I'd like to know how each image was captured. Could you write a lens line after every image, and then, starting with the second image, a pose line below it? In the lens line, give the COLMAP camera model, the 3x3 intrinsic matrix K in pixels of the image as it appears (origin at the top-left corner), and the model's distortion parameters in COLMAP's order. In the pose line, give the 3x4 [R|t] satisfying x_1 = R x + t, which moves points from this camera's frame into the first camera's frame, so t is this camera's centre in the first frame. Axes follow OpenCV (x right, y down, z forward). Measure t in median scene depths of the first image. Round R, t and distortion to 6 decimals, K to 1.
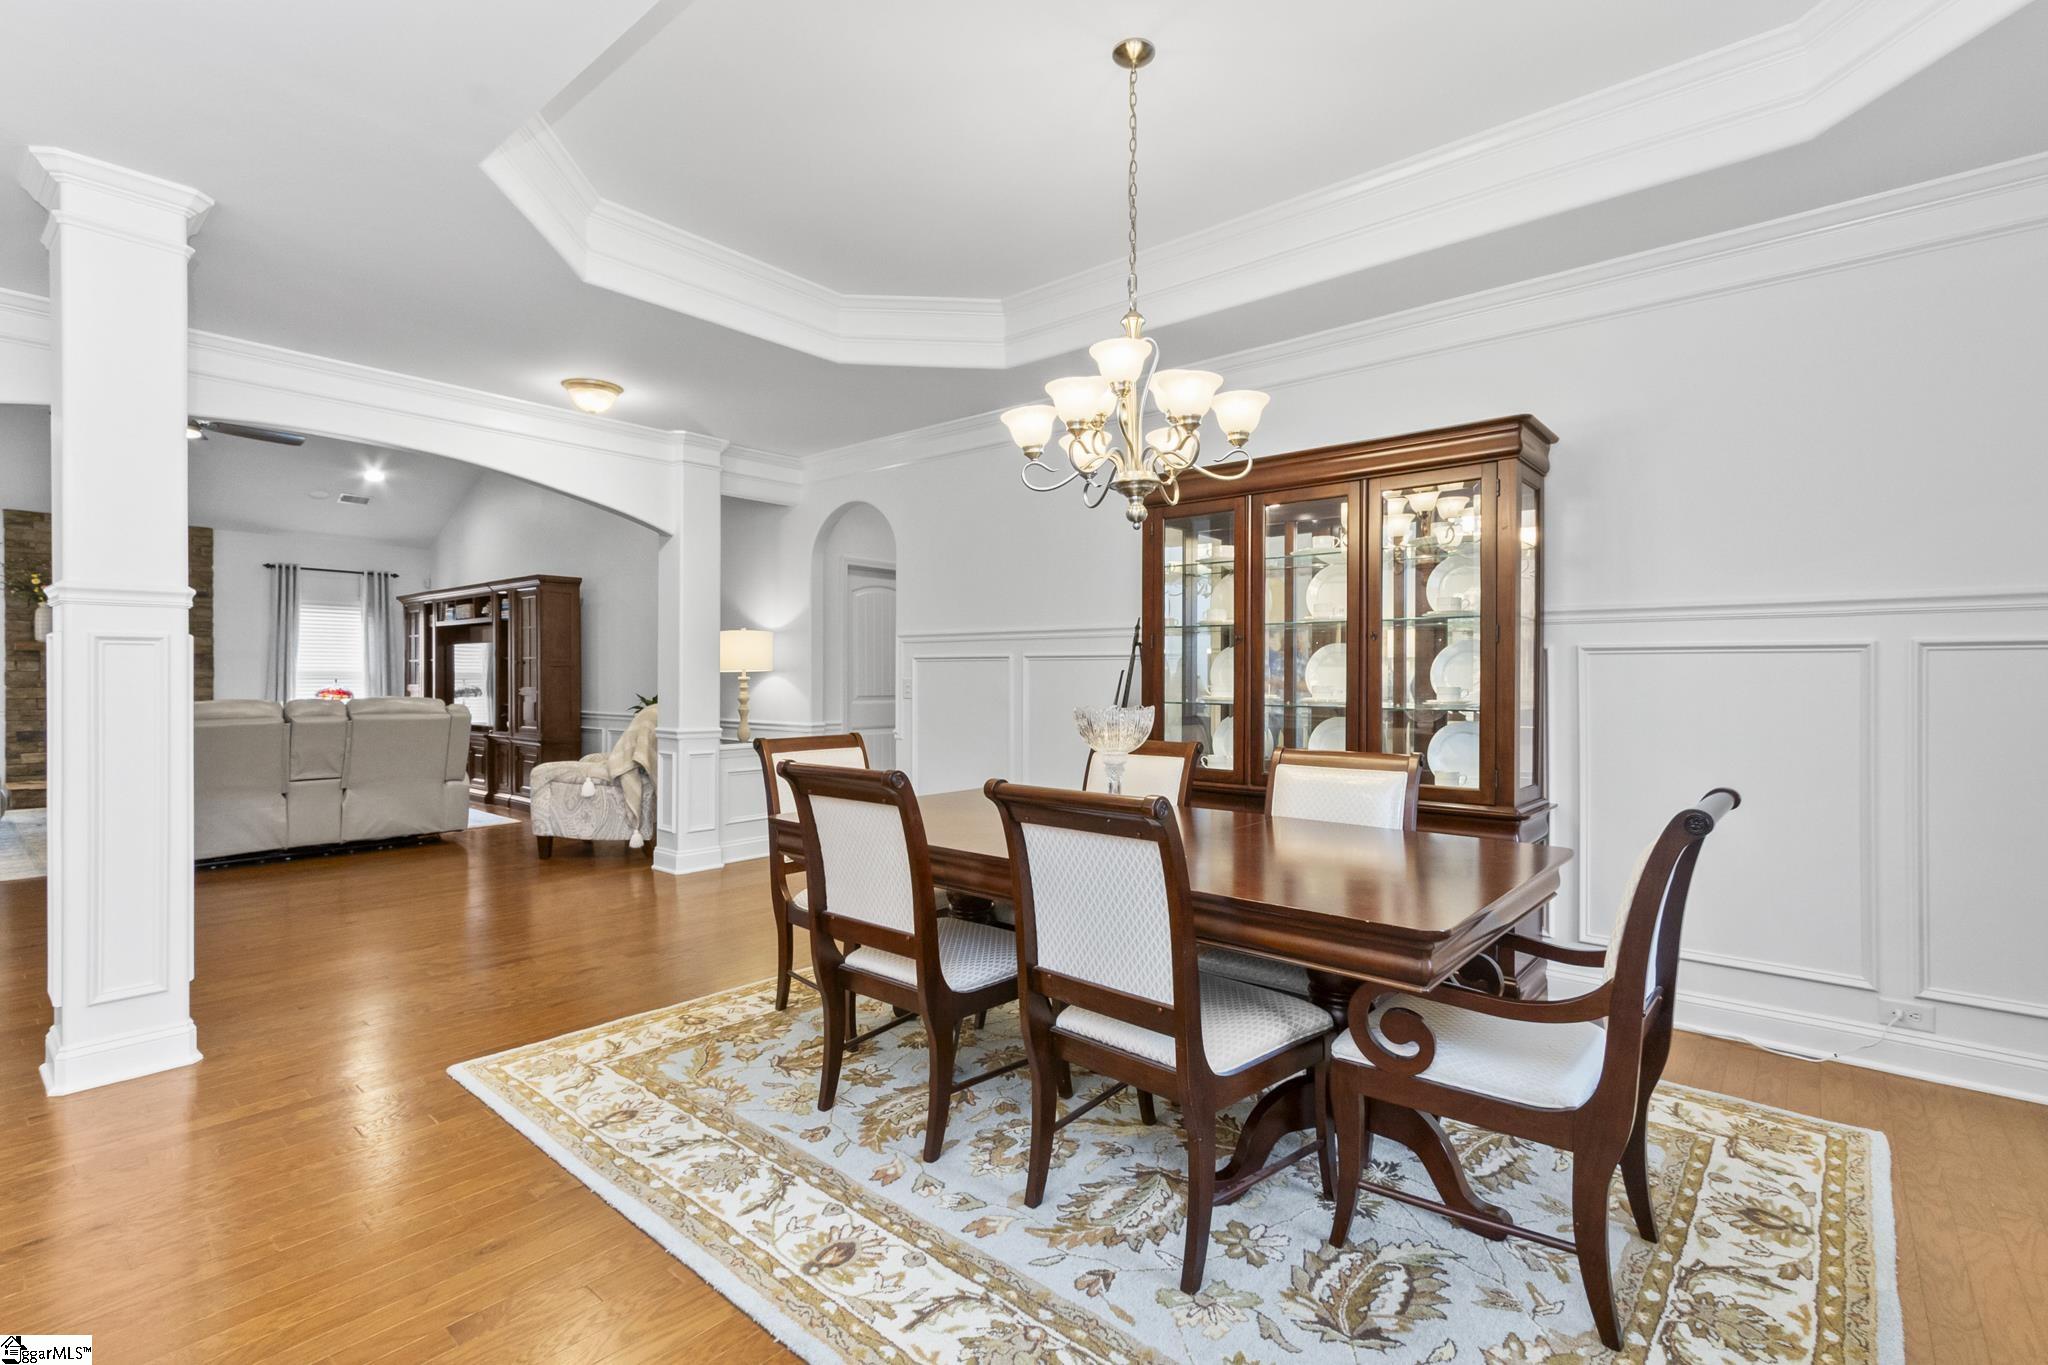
lens RADIAL K [[949.2, 0, 1024.0], [0, 949.2, 682.5], [0, 0, 1]] dist [0.002366, 0.000565]
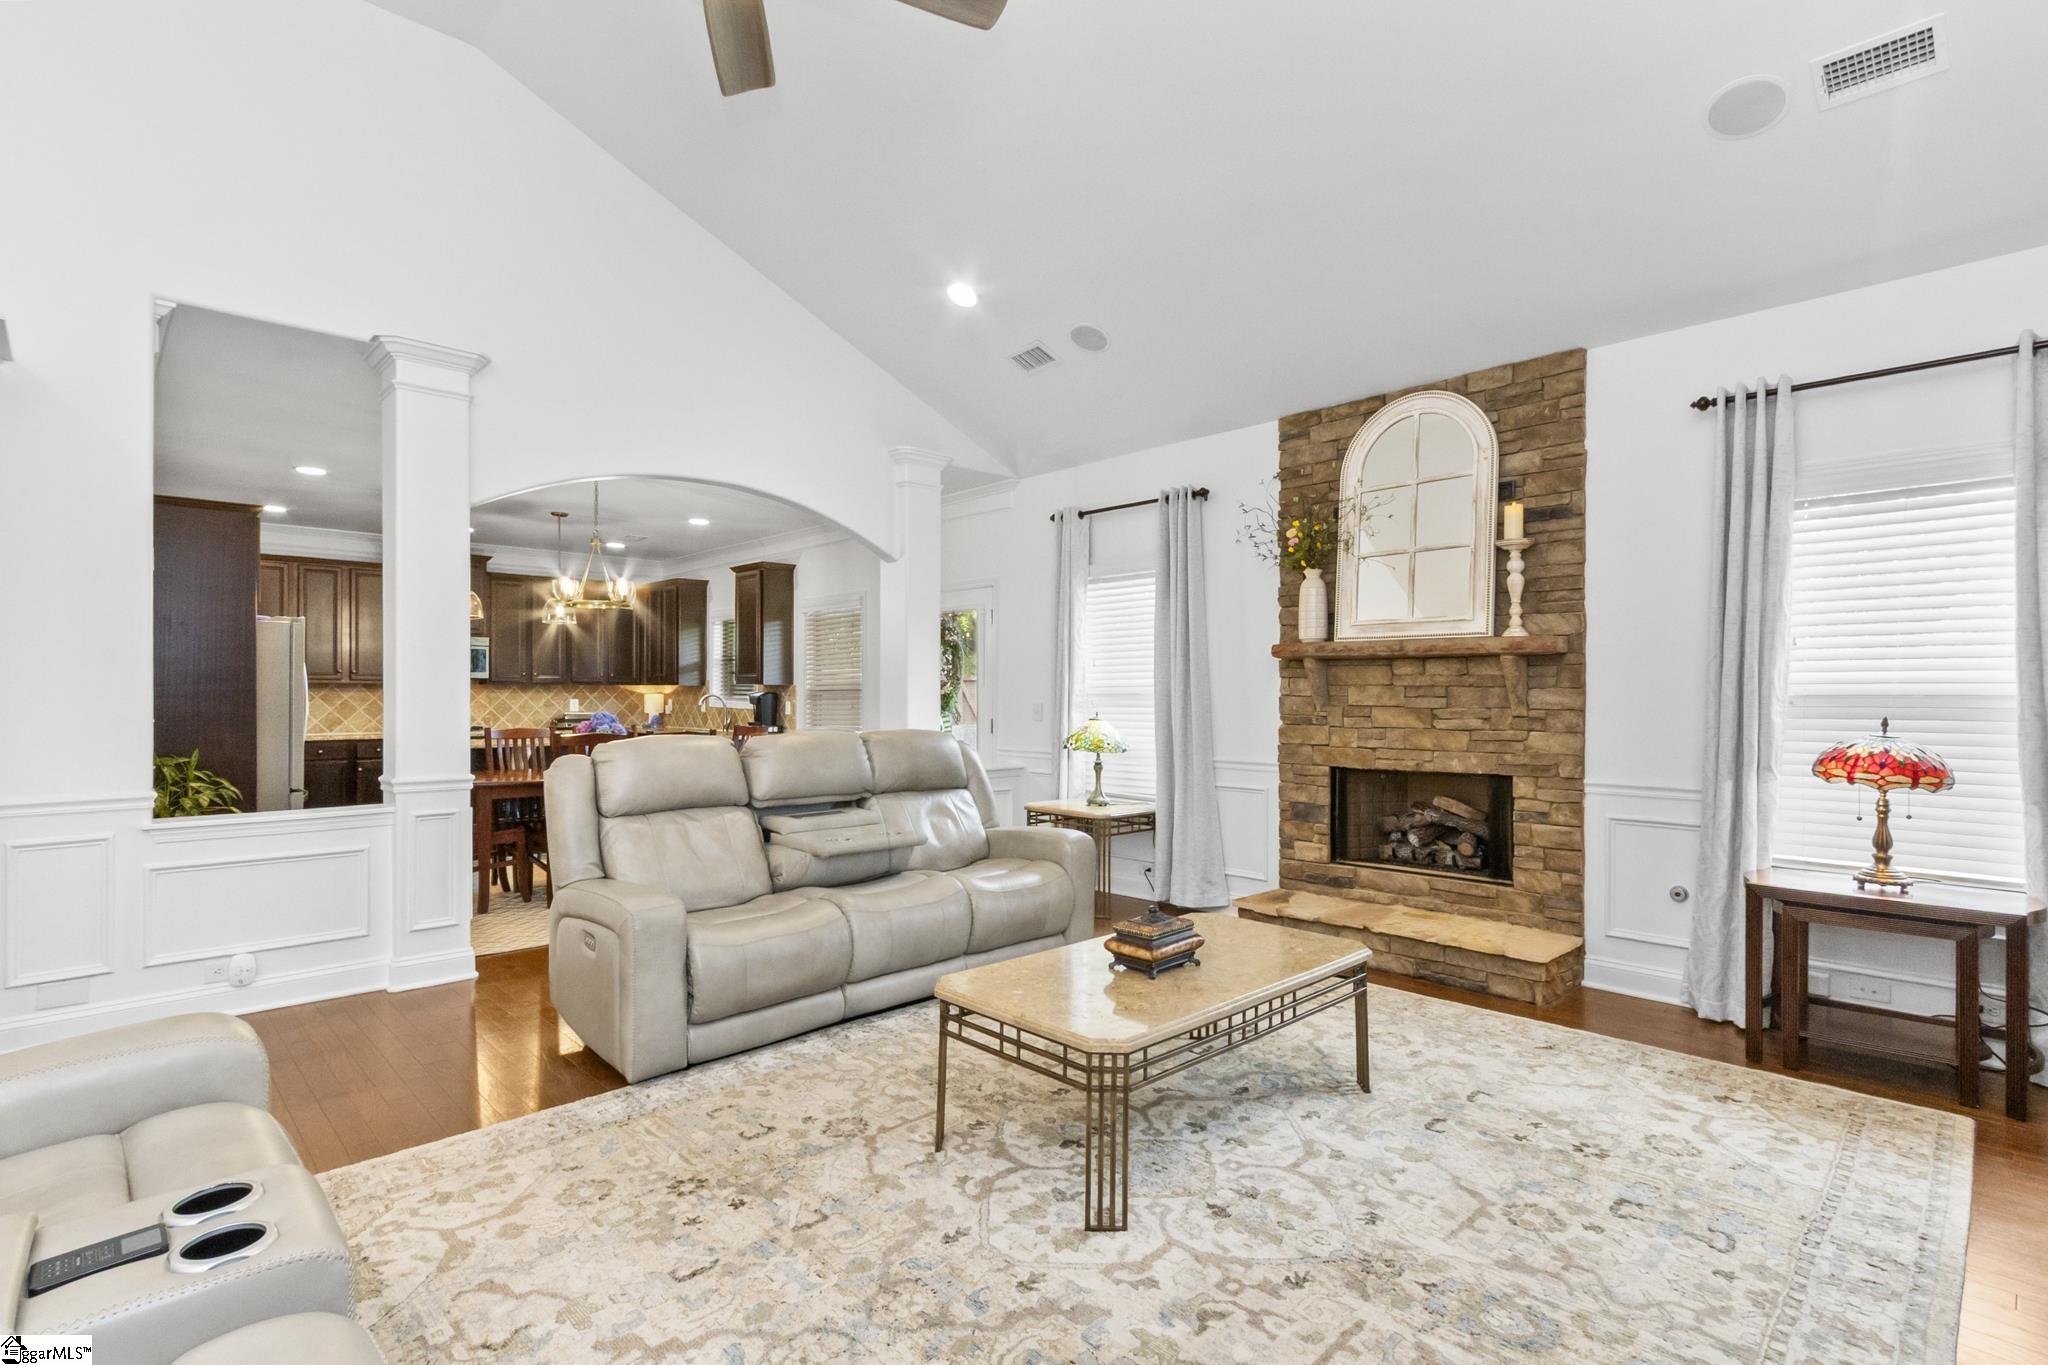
lens RADIAL K [[978.6, 0, 1024.0], [0, 978.6, 682.5], [0, 0, 1]] dist [0.000784, 0.000690]
pose [[-0.102543, -0.011189, -0.994666, -0.410640], [-0.011478, 0.999883, -0.010065, -0.010533], [0.994662, 0.010385, -0.102659, 0.805226]]
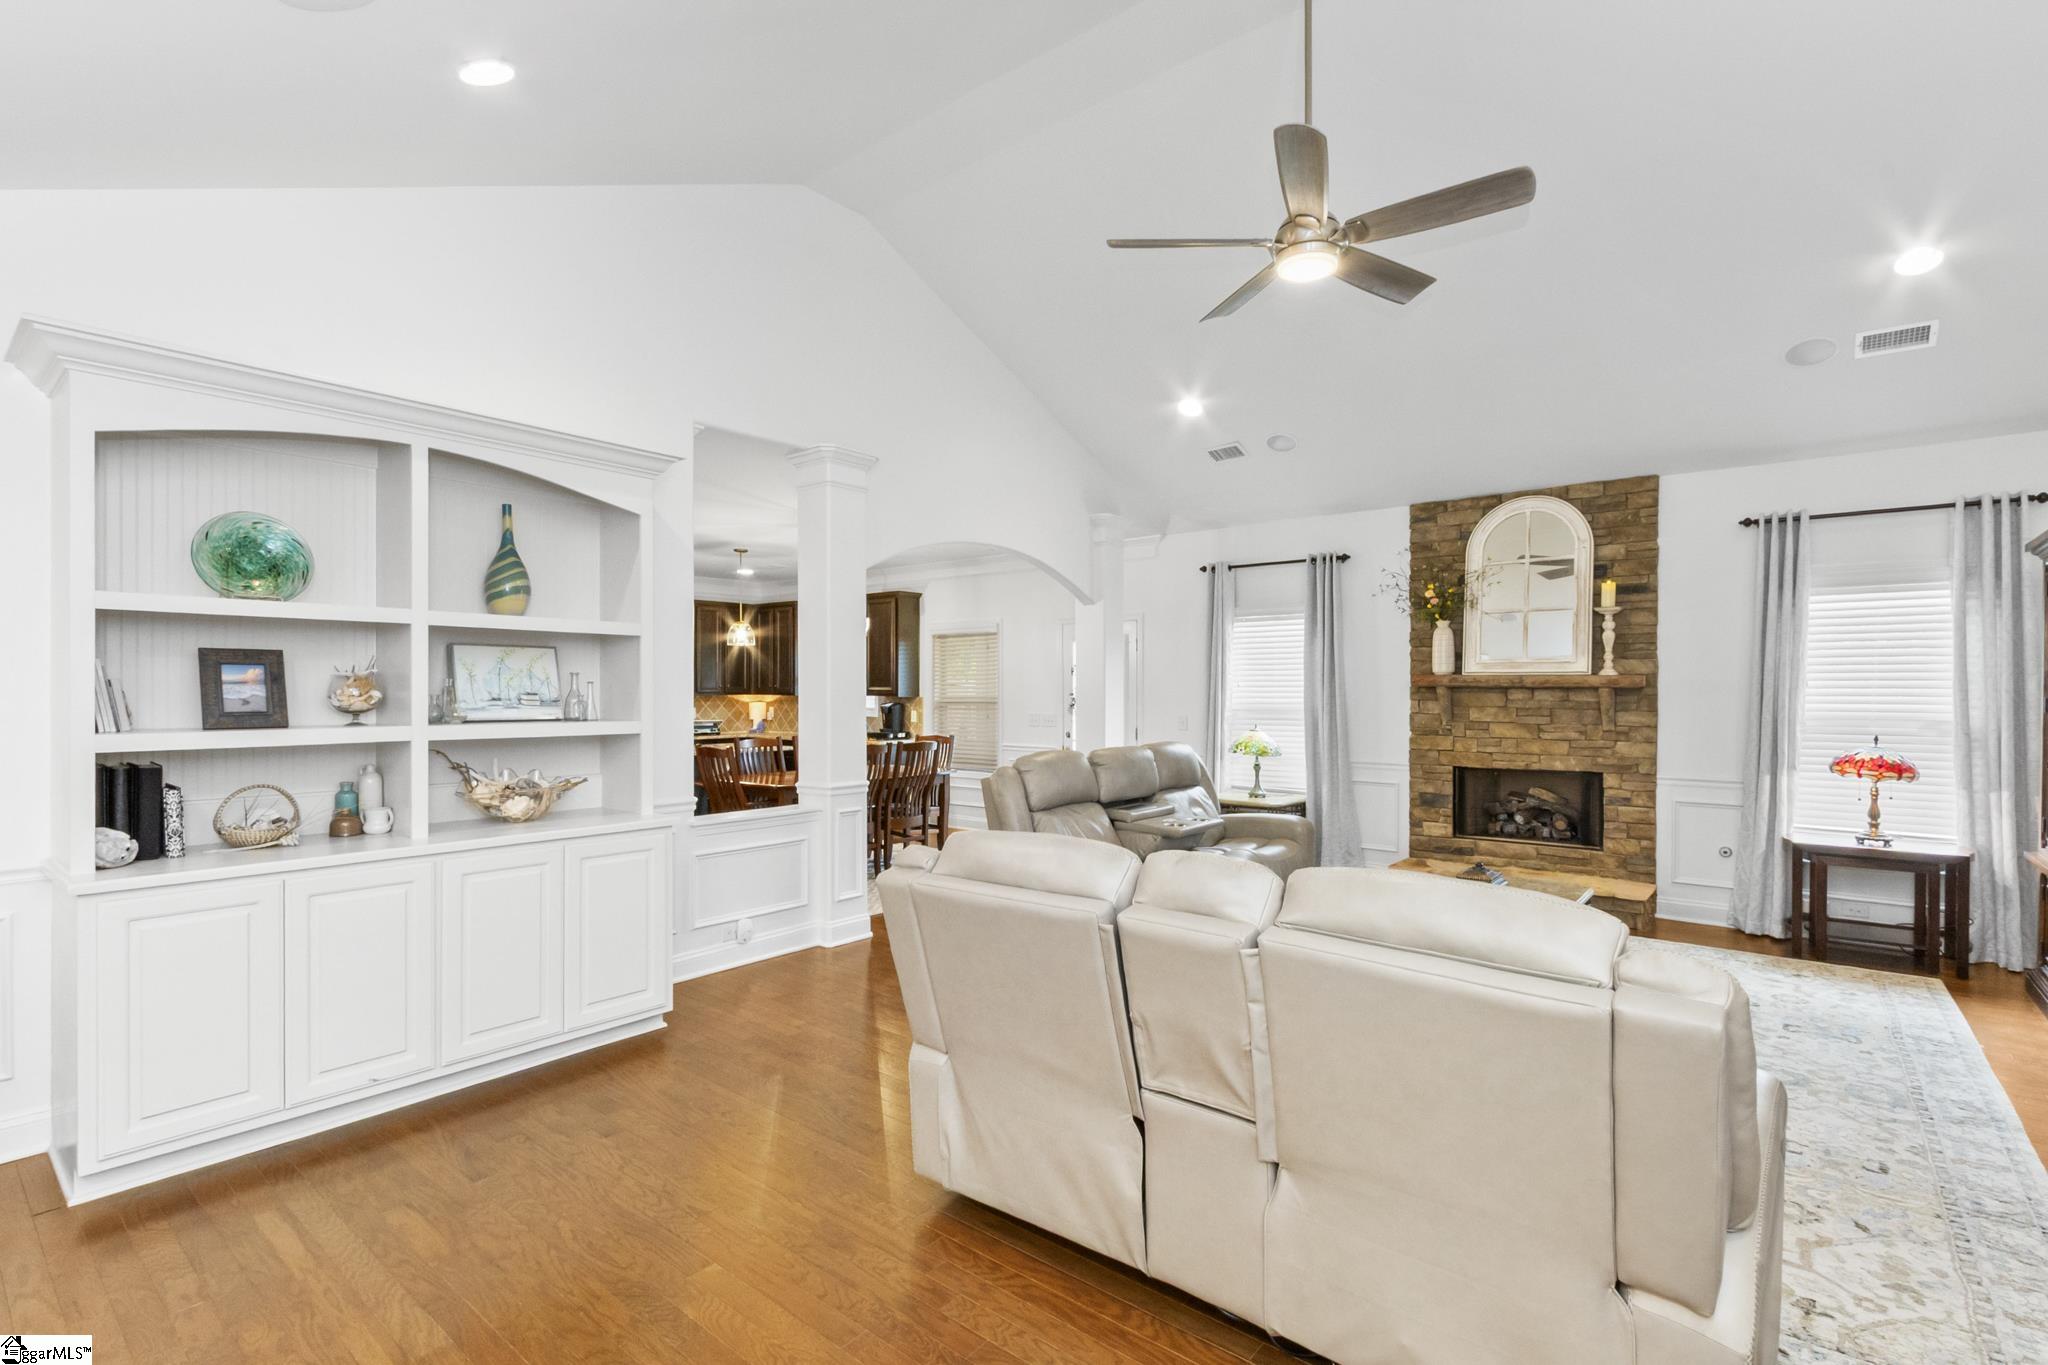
lens RADIAL K [[949.2, 0, 1024.0], [0, 949.2, 682.5], [0, 0, 1]] dist [0.002366, 0.000565]
pose [[0.014118, -0.005333, -0.999886, -0.270587], [-0.010932, 0.999925, -0.005488, -0.025599], [0.999841, 0.011008, 0.014059, 0.600856]]
